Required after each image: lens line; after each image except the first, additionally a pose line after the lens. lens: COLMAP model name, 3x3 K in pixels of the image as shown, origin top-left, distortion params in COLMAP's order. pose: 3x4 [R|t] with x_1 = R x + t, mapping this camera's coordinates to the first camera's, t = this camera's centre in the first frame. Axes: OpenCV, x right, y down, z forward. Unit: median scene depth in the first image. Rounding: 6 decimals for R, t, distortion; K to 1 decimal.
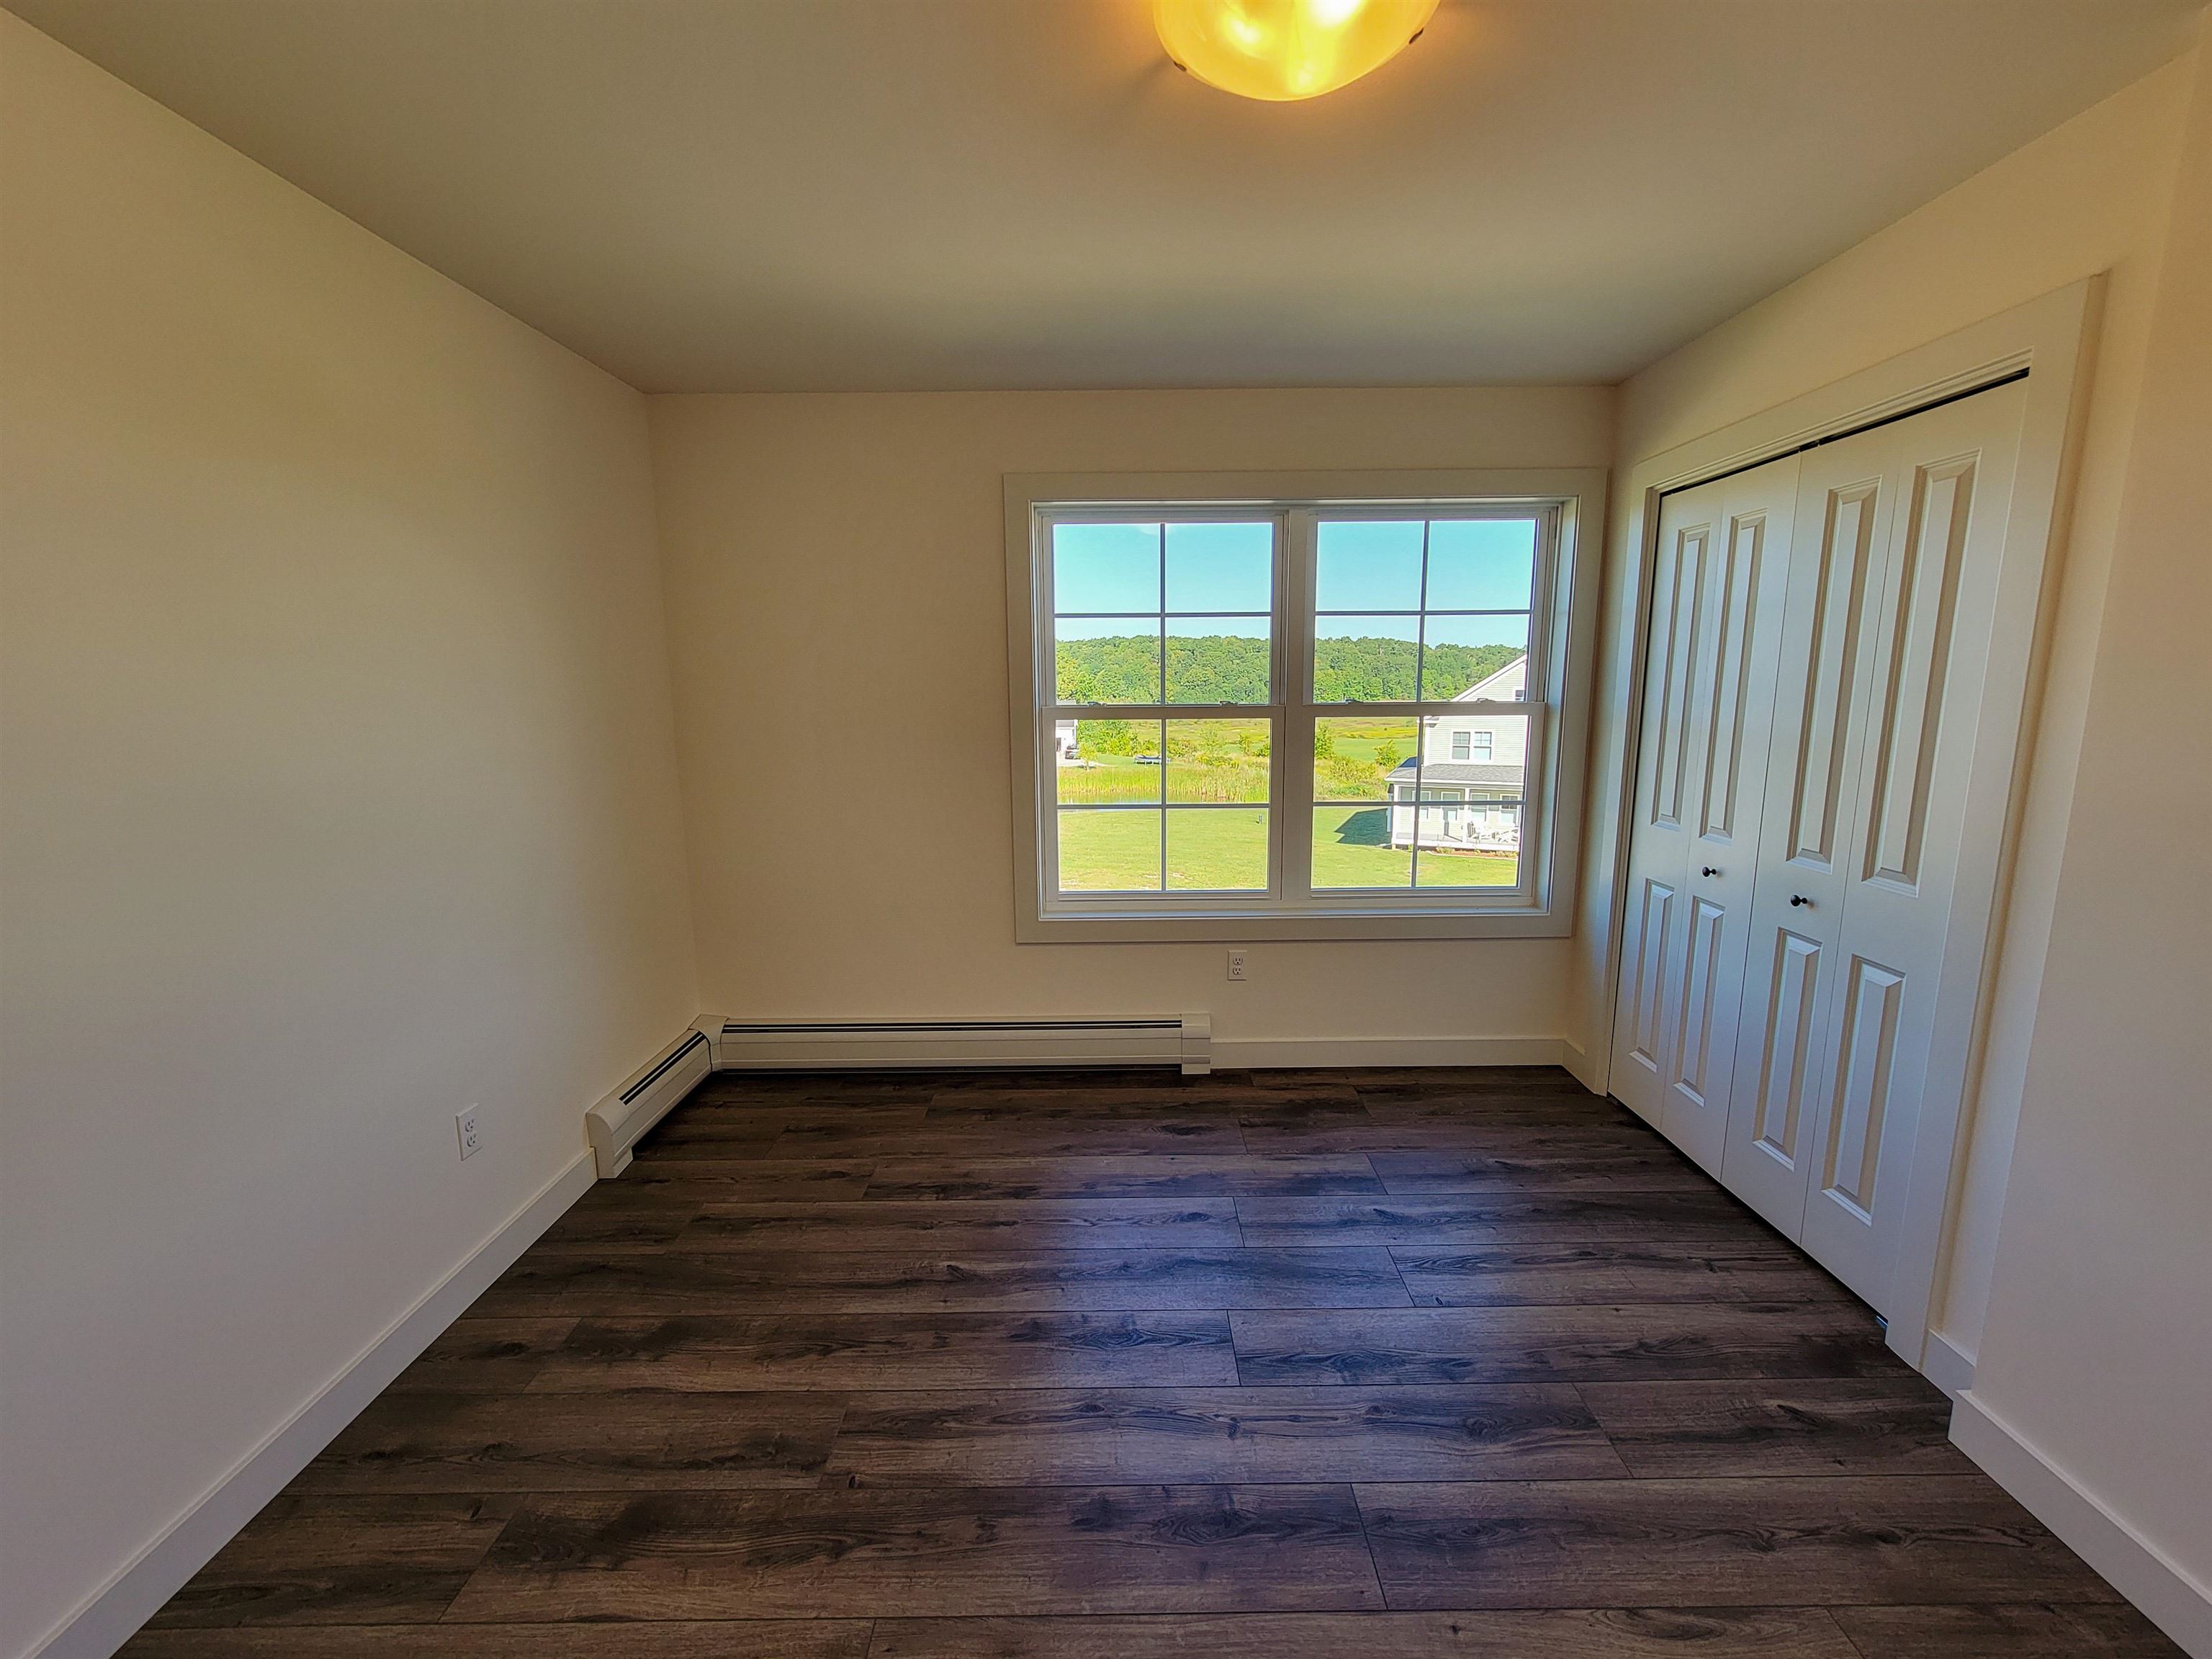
lens RADIAL K [[902.9, 0, 1106.0], [0, 902.9, 829.5], [0, 0, 1]] dist [-0.000828, 0.000178]
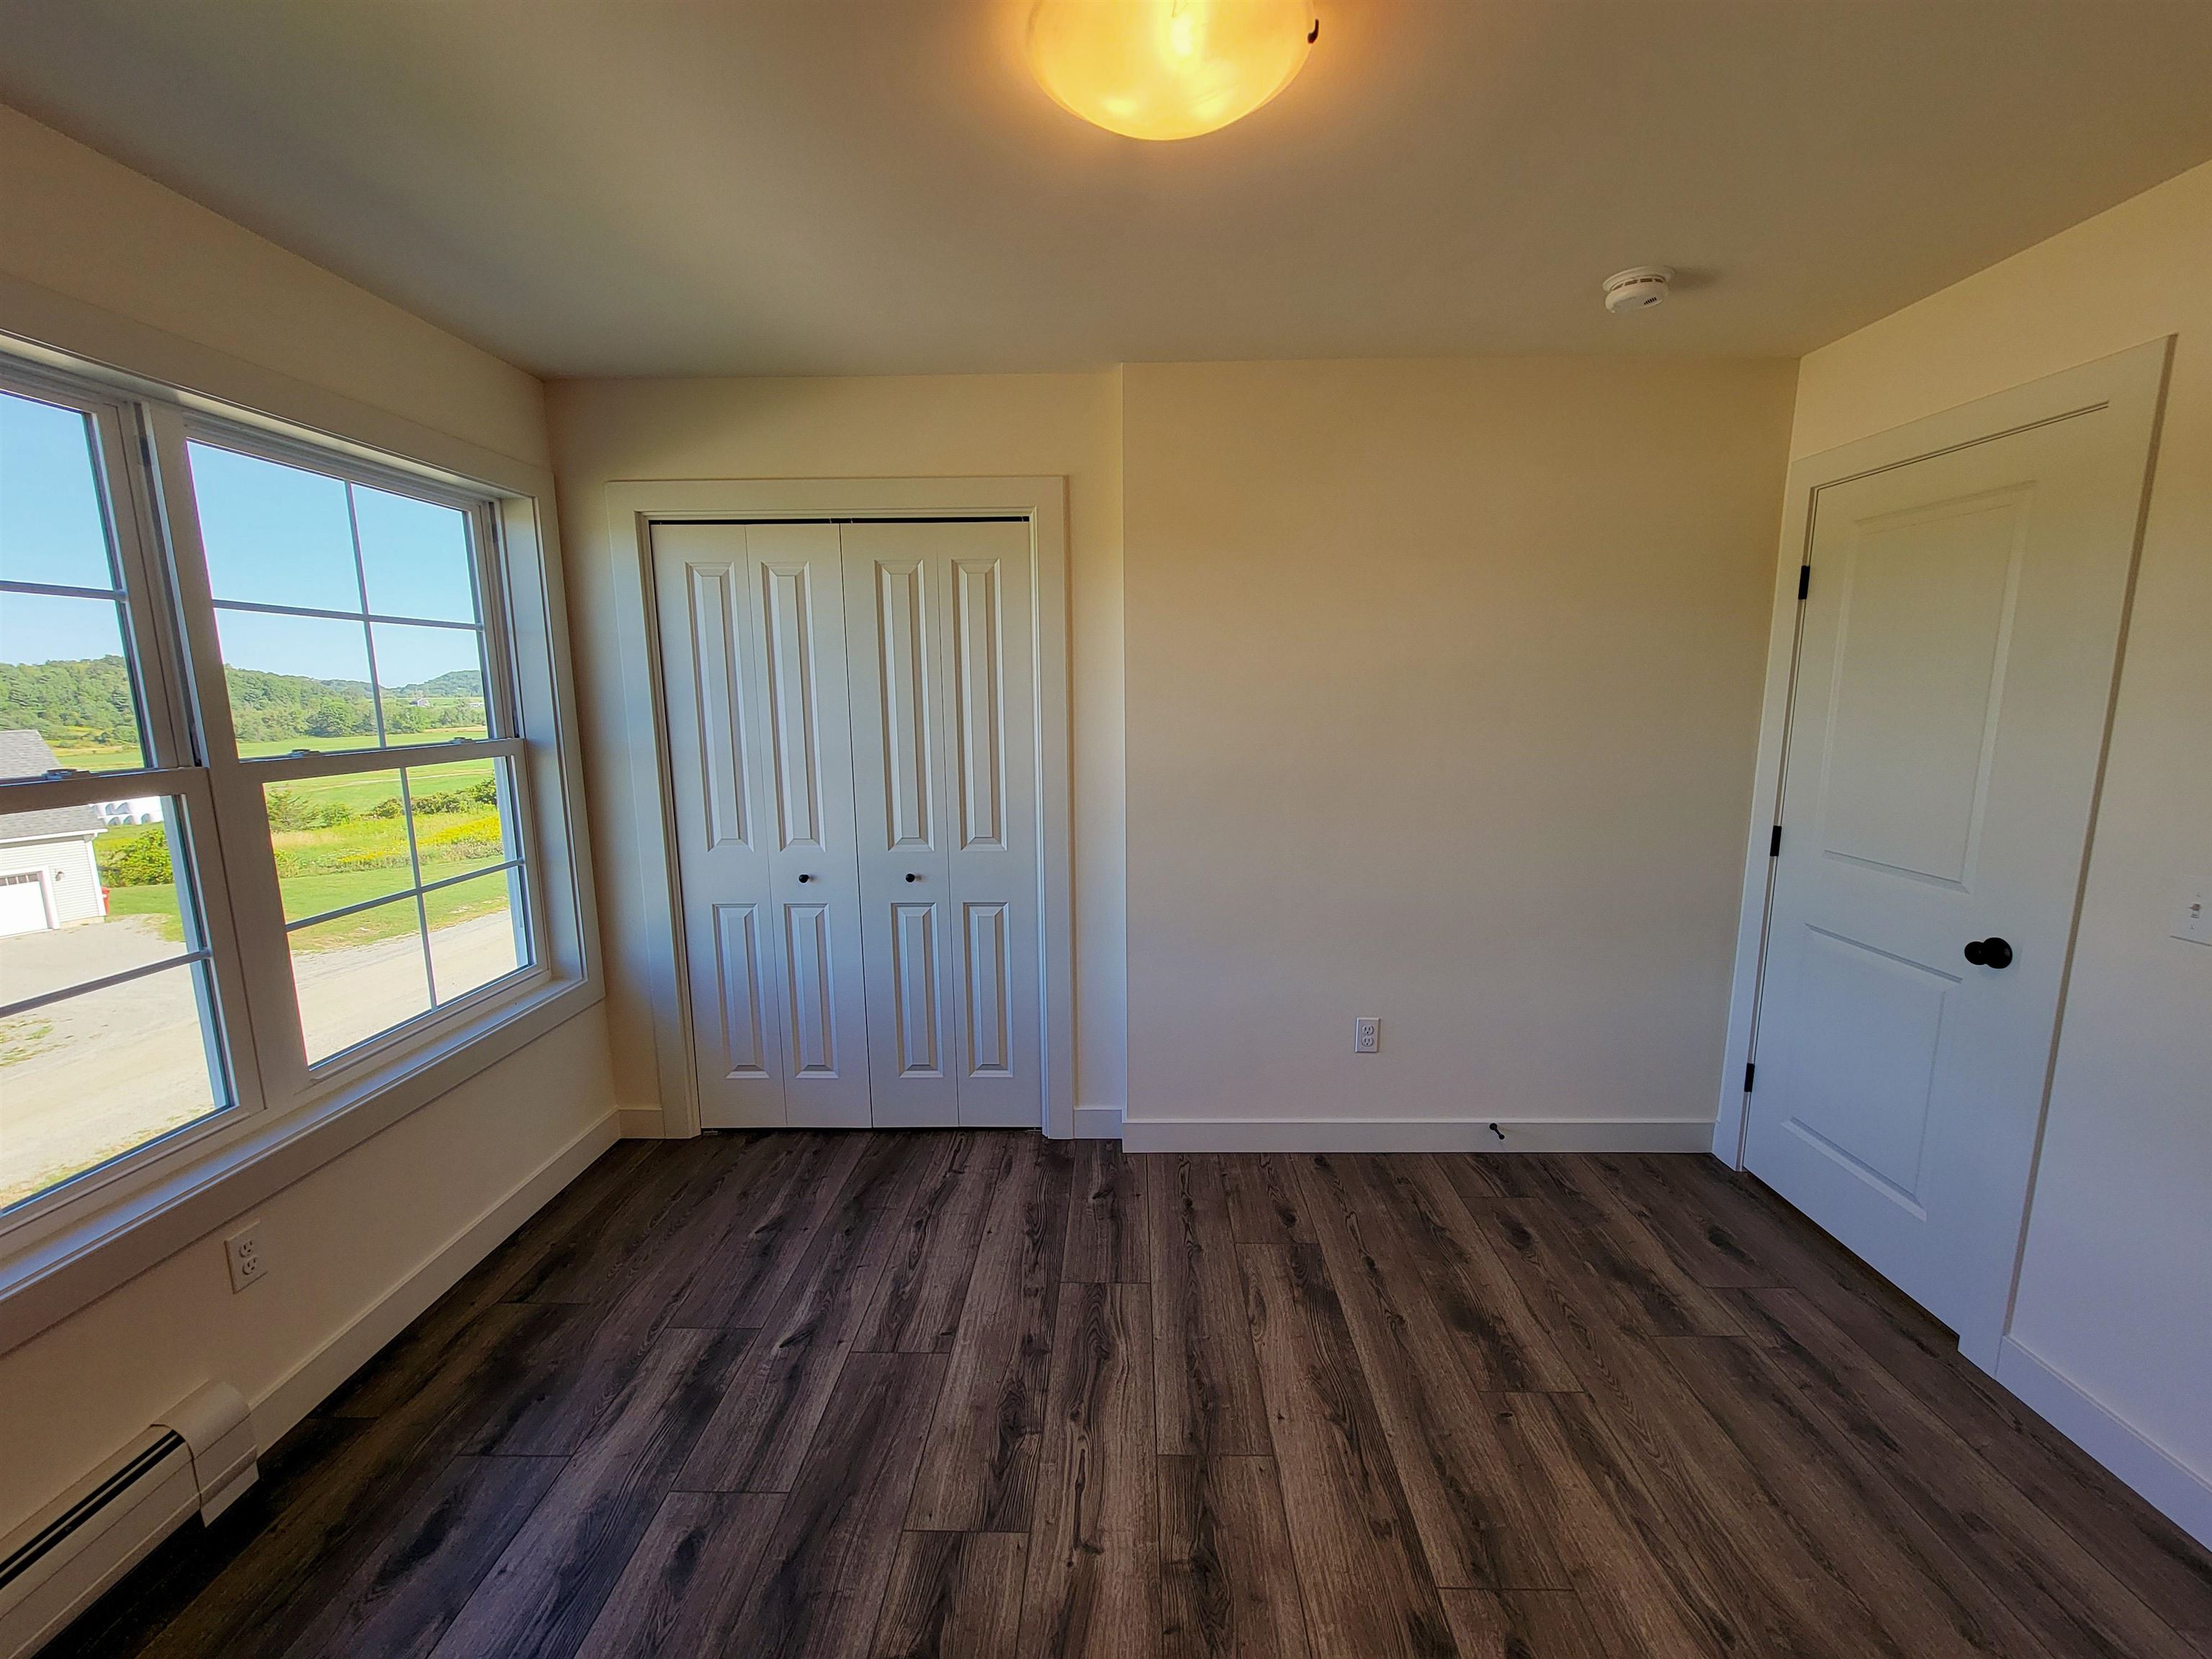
lens RADIAL K [[910.3, 0, 1120.3], [0, 910.3, 836.8], [0, 0, 1]] dist [-0.003069, 0.000484]
pose [[0.012669, -0.156031, 0.987671, -0.497268], [0.173389, 0.973129, 0.151510, -0.121134], [-0.984772, 0.169332, 0.039382, 0.631833]]
